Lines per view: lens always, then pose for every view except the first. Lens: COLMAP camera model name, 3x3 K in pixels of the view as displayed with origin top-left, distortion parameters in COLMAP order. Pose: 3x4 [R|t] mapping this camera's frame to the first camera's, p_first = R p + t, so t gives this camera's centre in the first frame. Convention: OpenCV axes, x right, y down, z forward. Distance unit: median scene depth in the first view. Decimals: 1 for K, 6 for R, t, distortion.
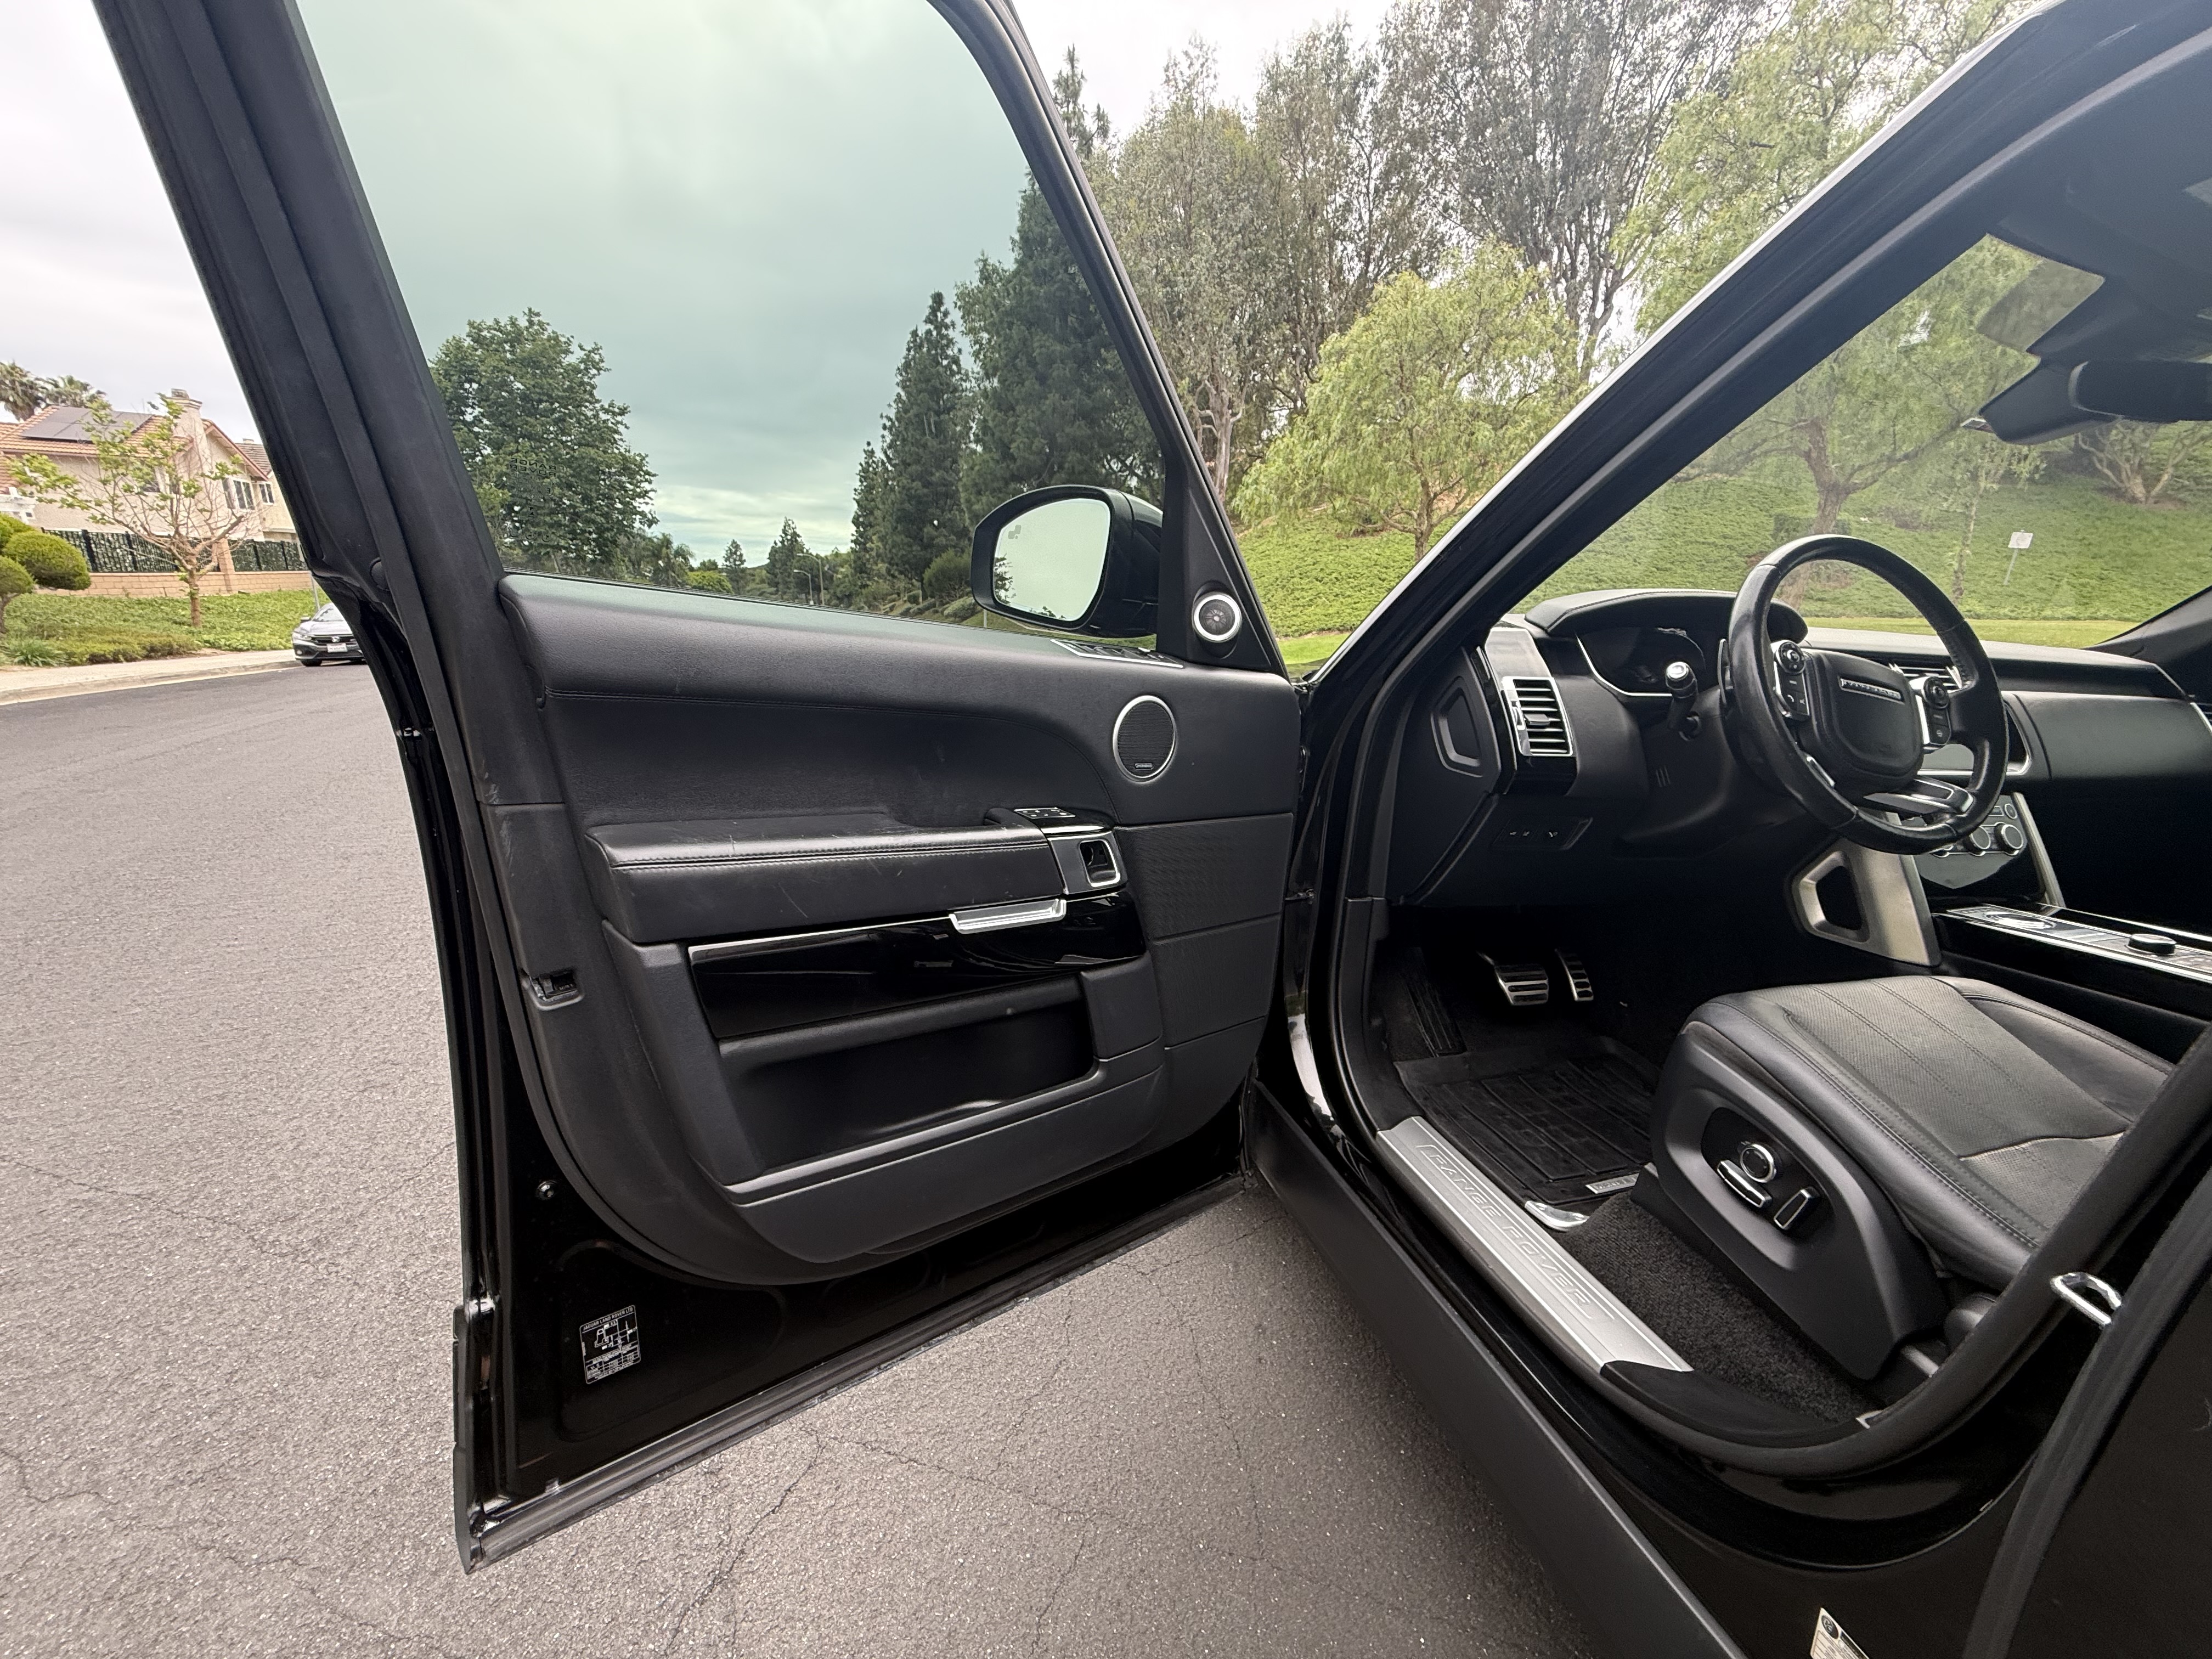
lens RADIAL K [[873.2, 0, 1106.0], [0, 873.2, 829.5], [0, 0, 1]] dist [0.000941, -0.000258]
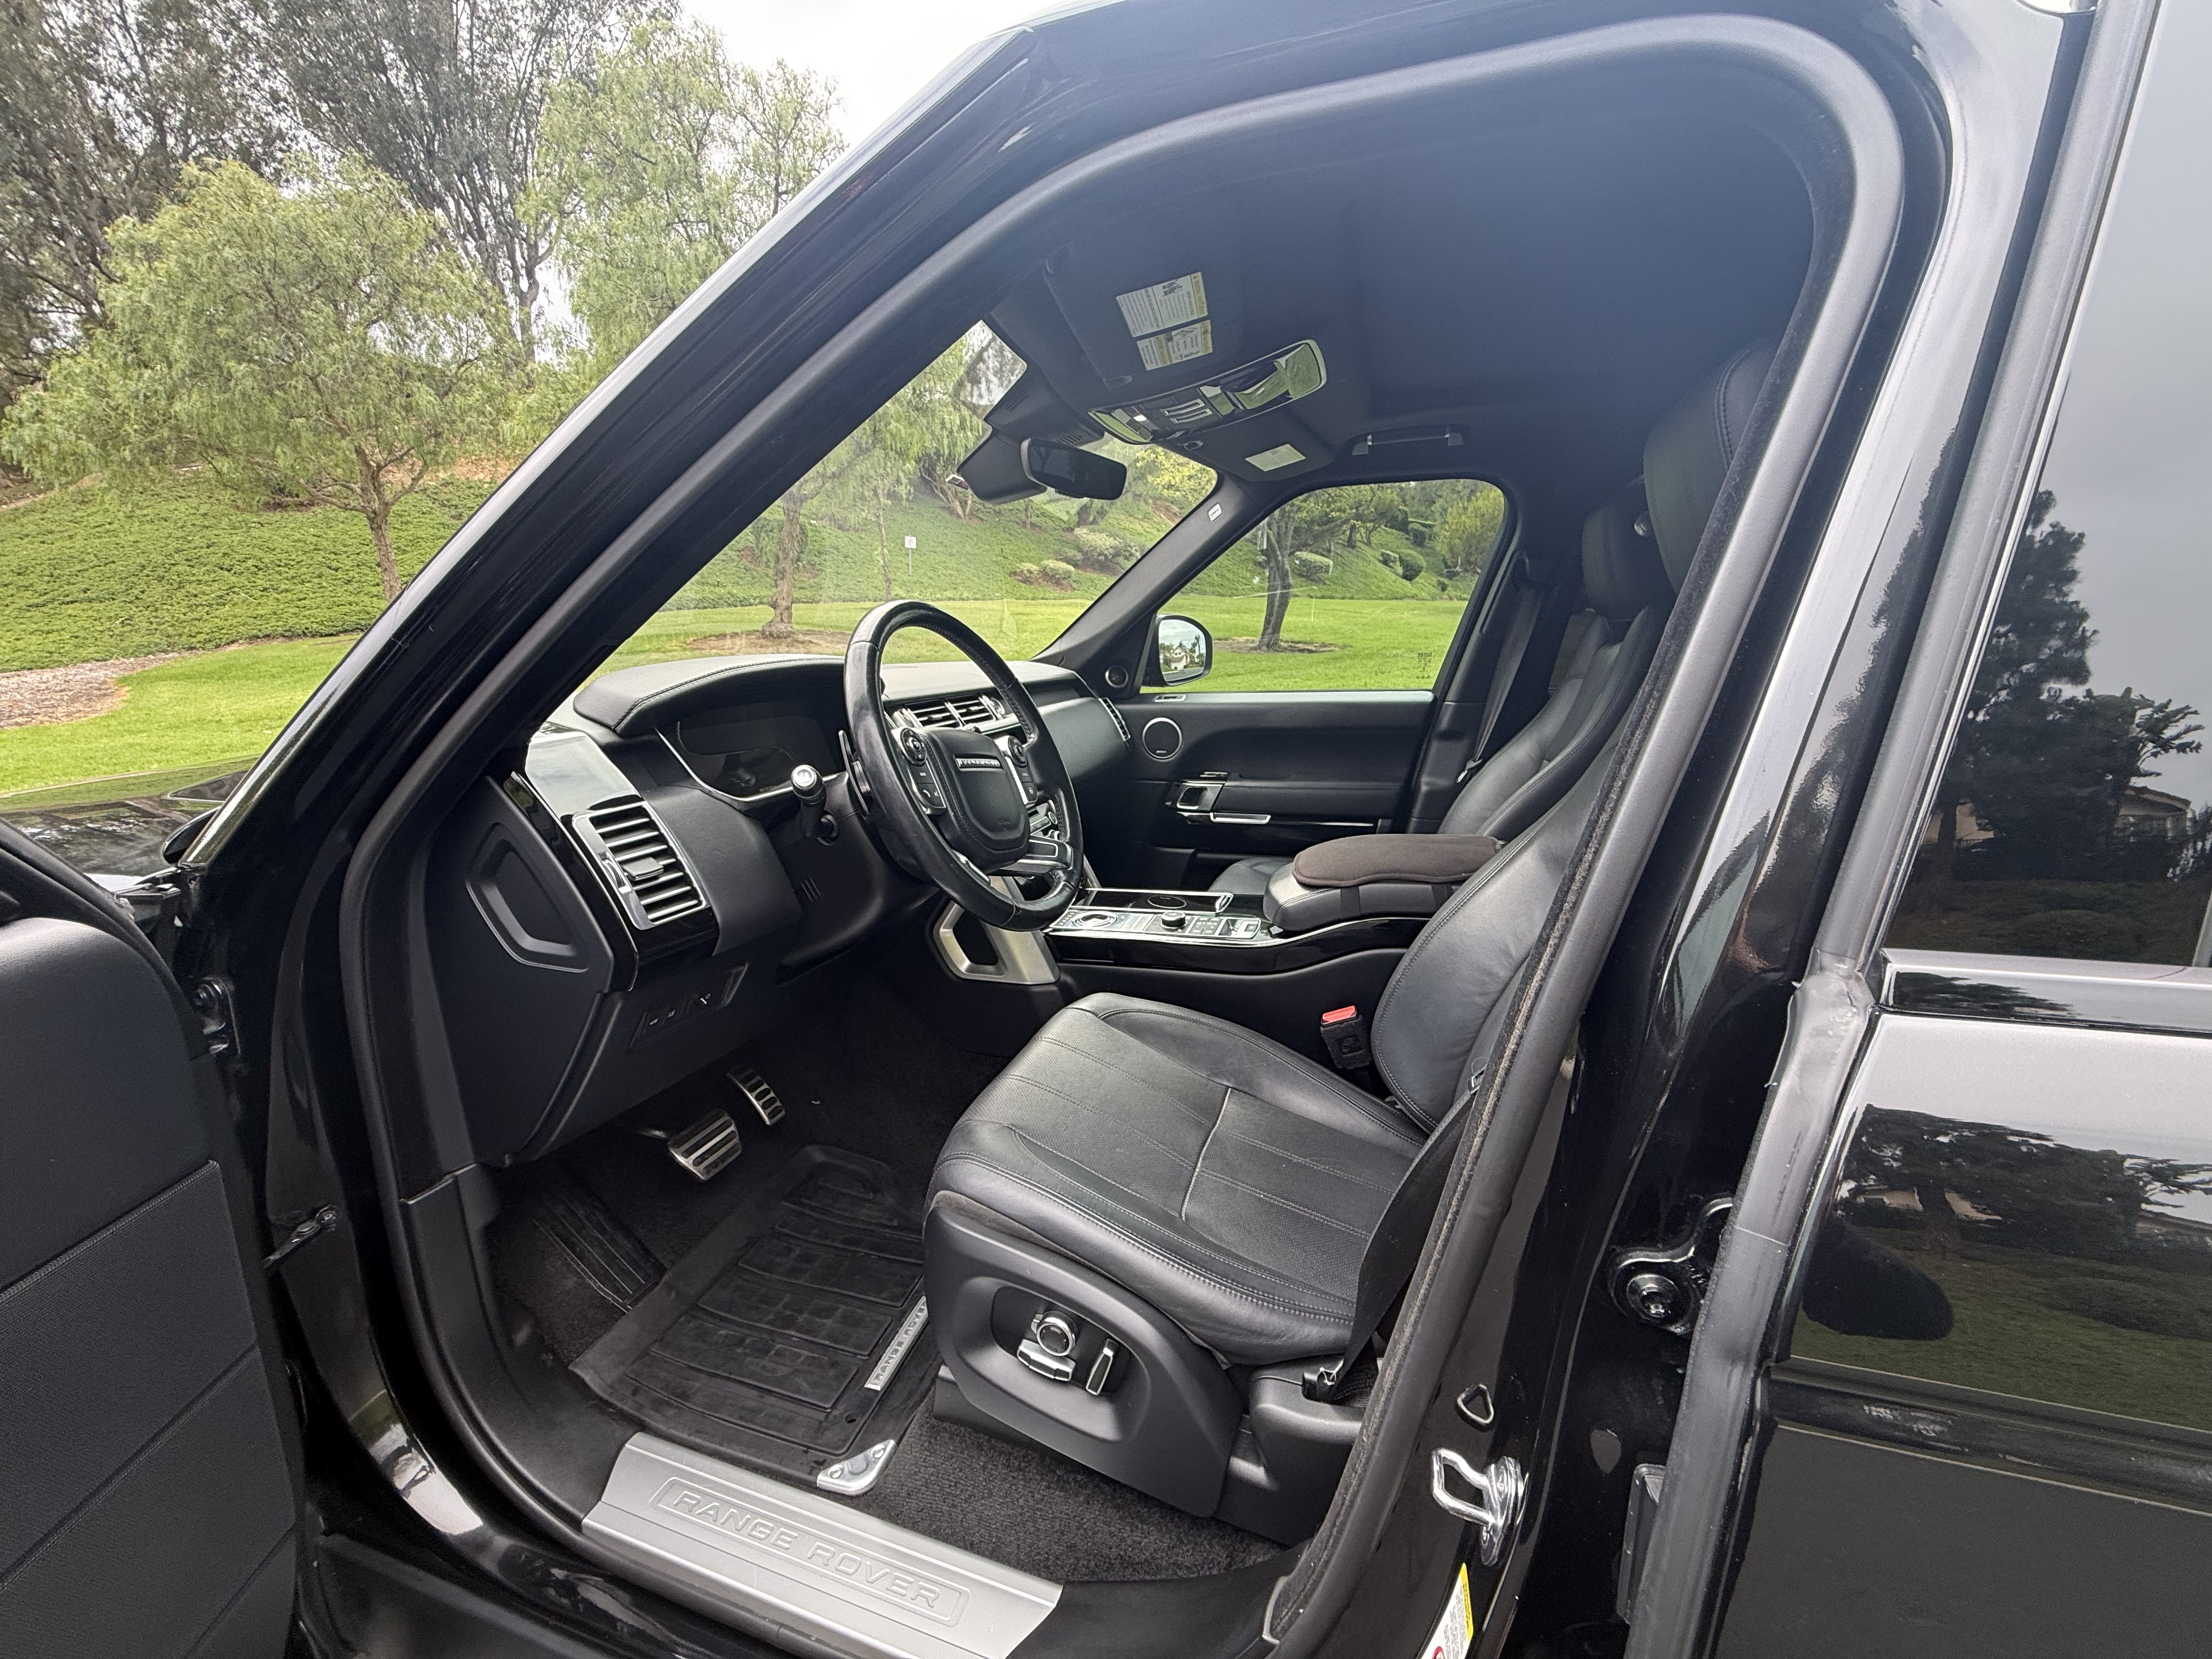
lens RADIAL K [[877.7, 0, 1109.2], [0, 877.7, 835.5], [0, 0, 1]] dist [-0.003461, 0.000615]
pose [[0.542672, -0.239306, 0.805133, 0.100714], [0.225265, 0.964905, 0.134962, -0.113995], [-0.809174, 0.108128, 0.577534, 0.212919]]
